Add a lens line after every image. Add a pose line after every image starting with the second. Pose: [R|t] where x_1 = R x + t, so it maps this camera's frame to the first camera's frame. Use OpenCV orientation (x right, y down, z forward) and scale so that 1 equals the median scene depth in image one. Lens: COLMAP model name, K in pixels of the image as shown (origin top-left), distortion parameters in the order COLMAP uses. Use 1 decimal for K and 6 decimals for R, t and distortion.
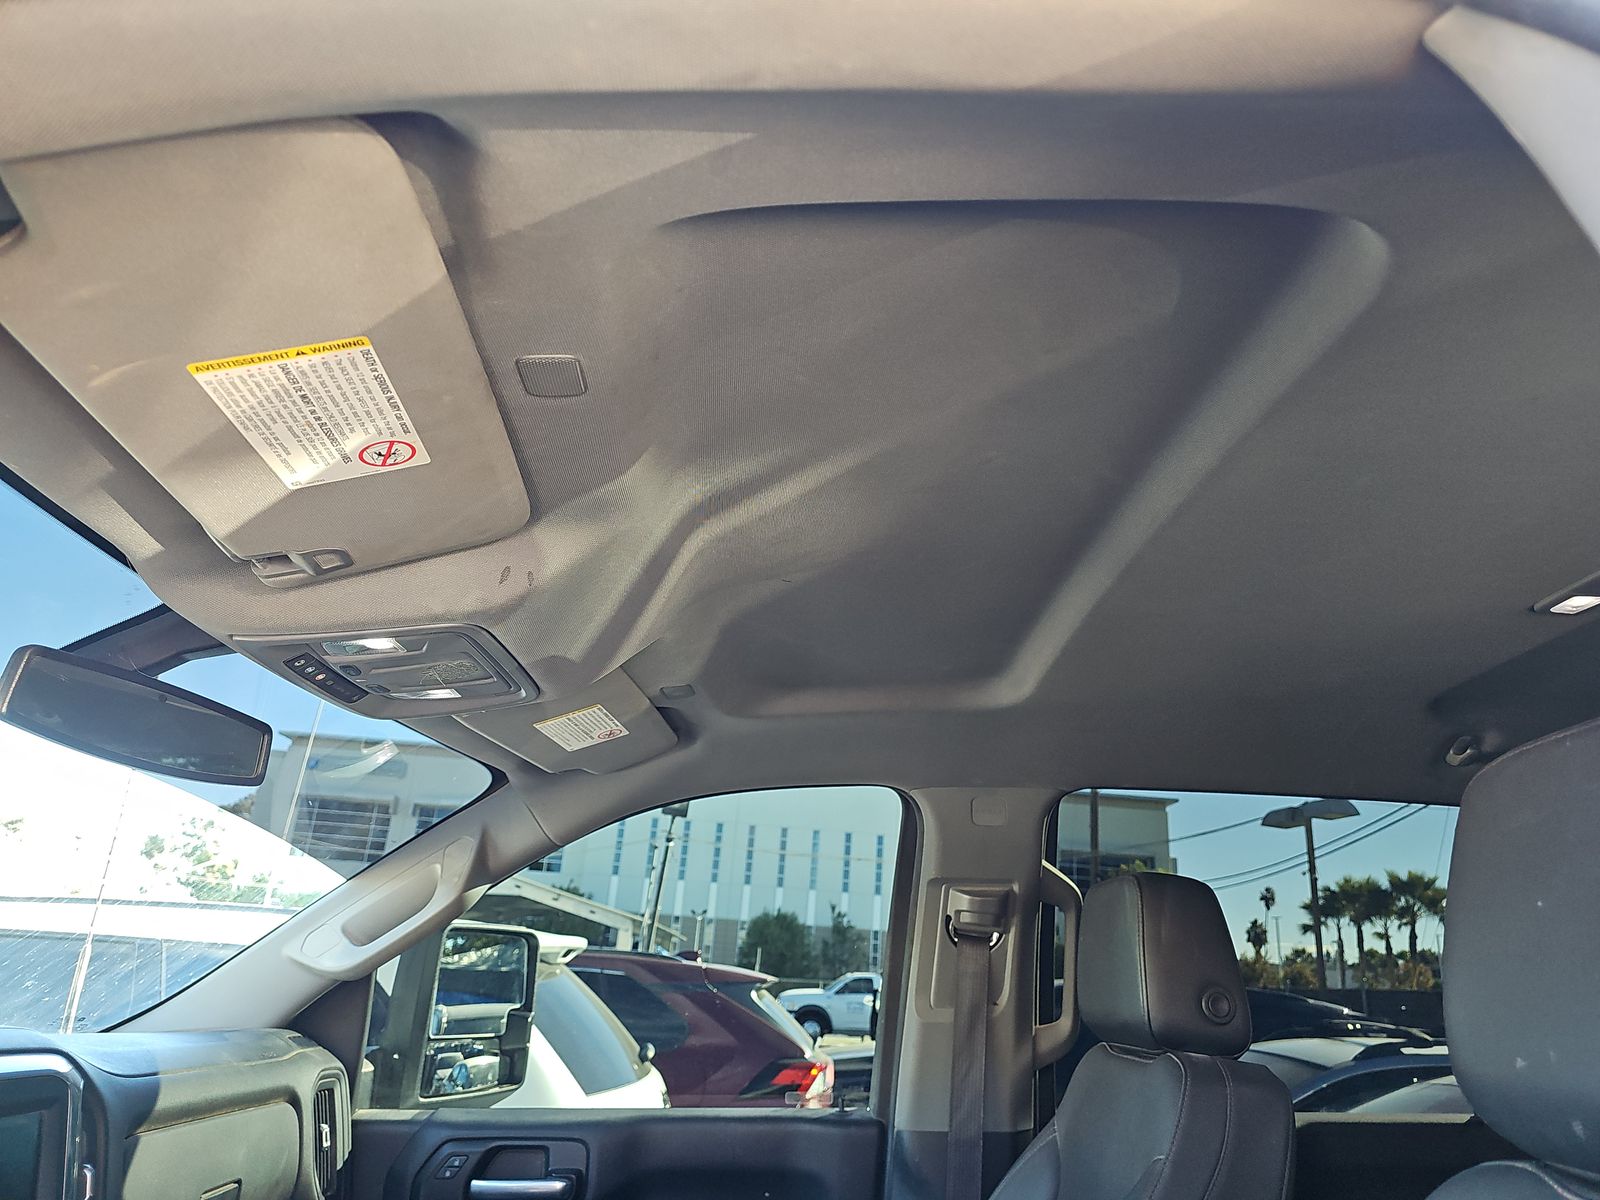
lens RADIAL K [[1094.6, 0, 809.2], [0, 1094.6, 593.7], [0, 0, 1]] dist [0.049422, -0.057756]
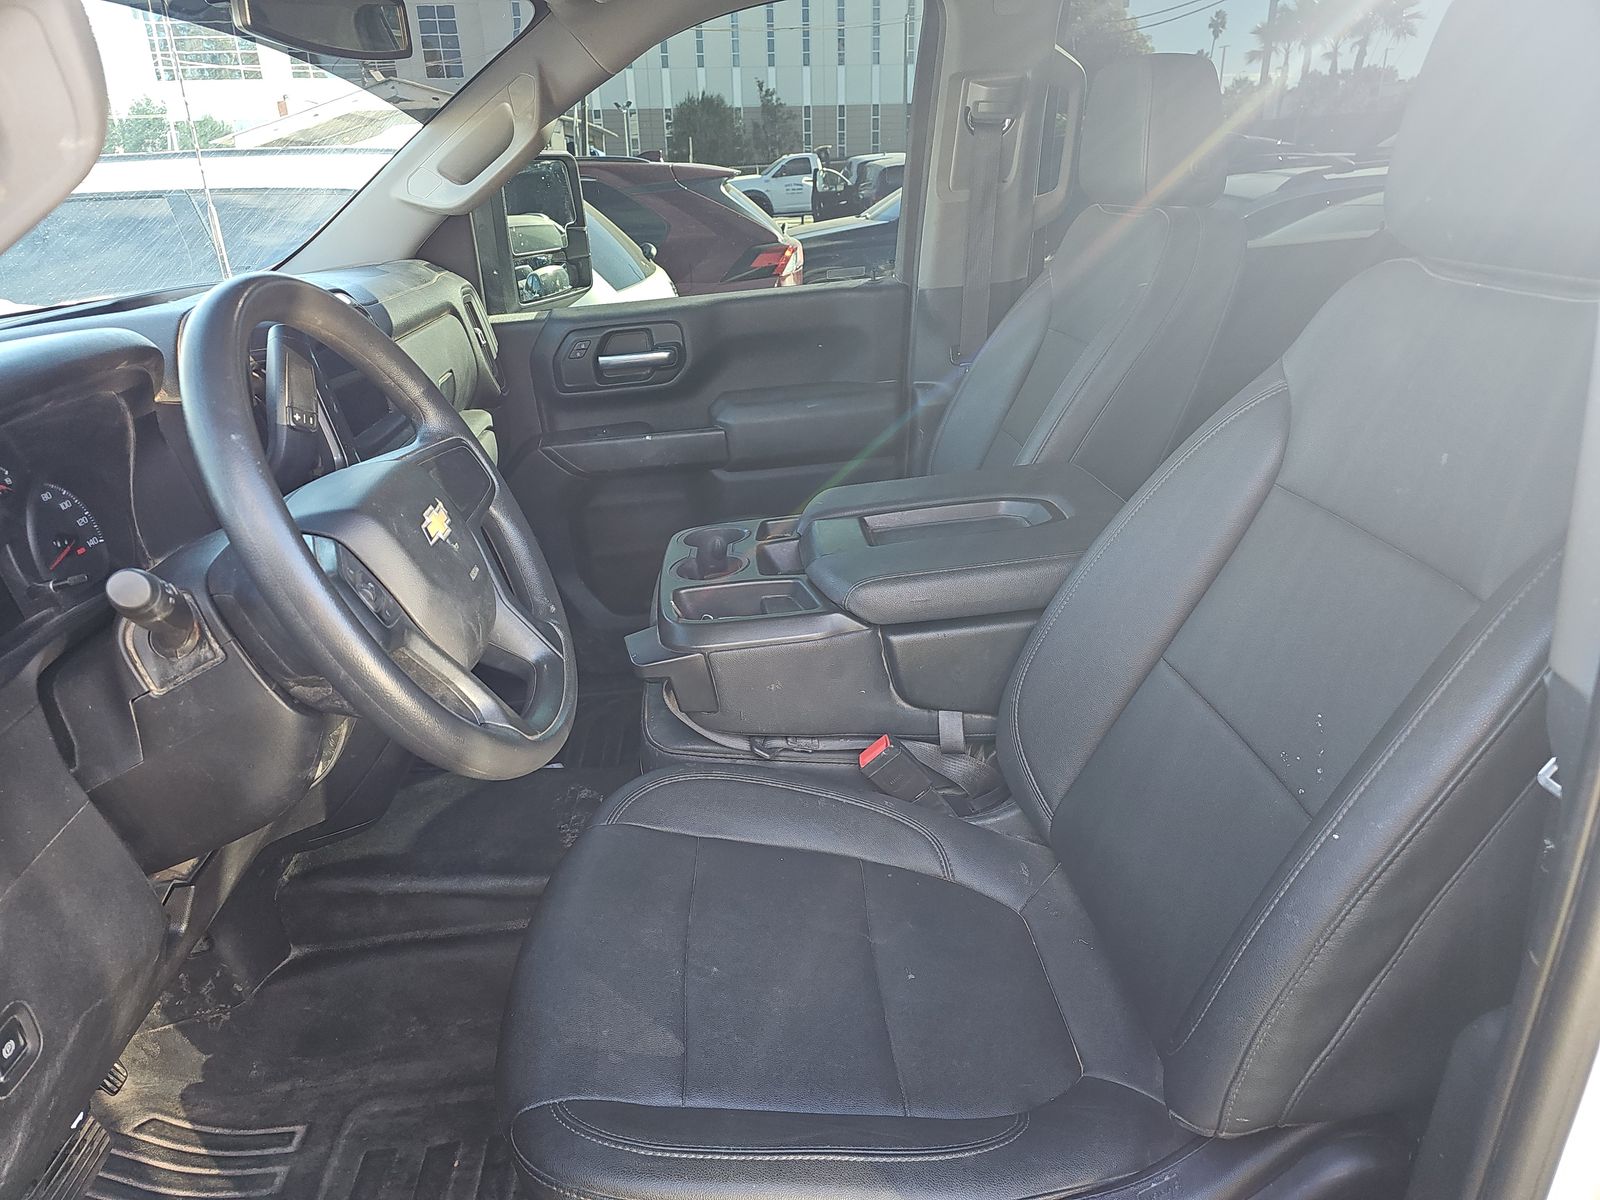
lens RADIAL K [[1094.6, 0, 809.2], [0, 1094.6, 593.7], [0, 0, 1]] dist [0.049422, -0.057756]
pose [[0.994354, -0.104684, 0.017363, -0.081841], [0.068016, 0.754354, 0.652935, -0.061399], [-0.081449, -0.648068, 0.757215, -0.126628]]
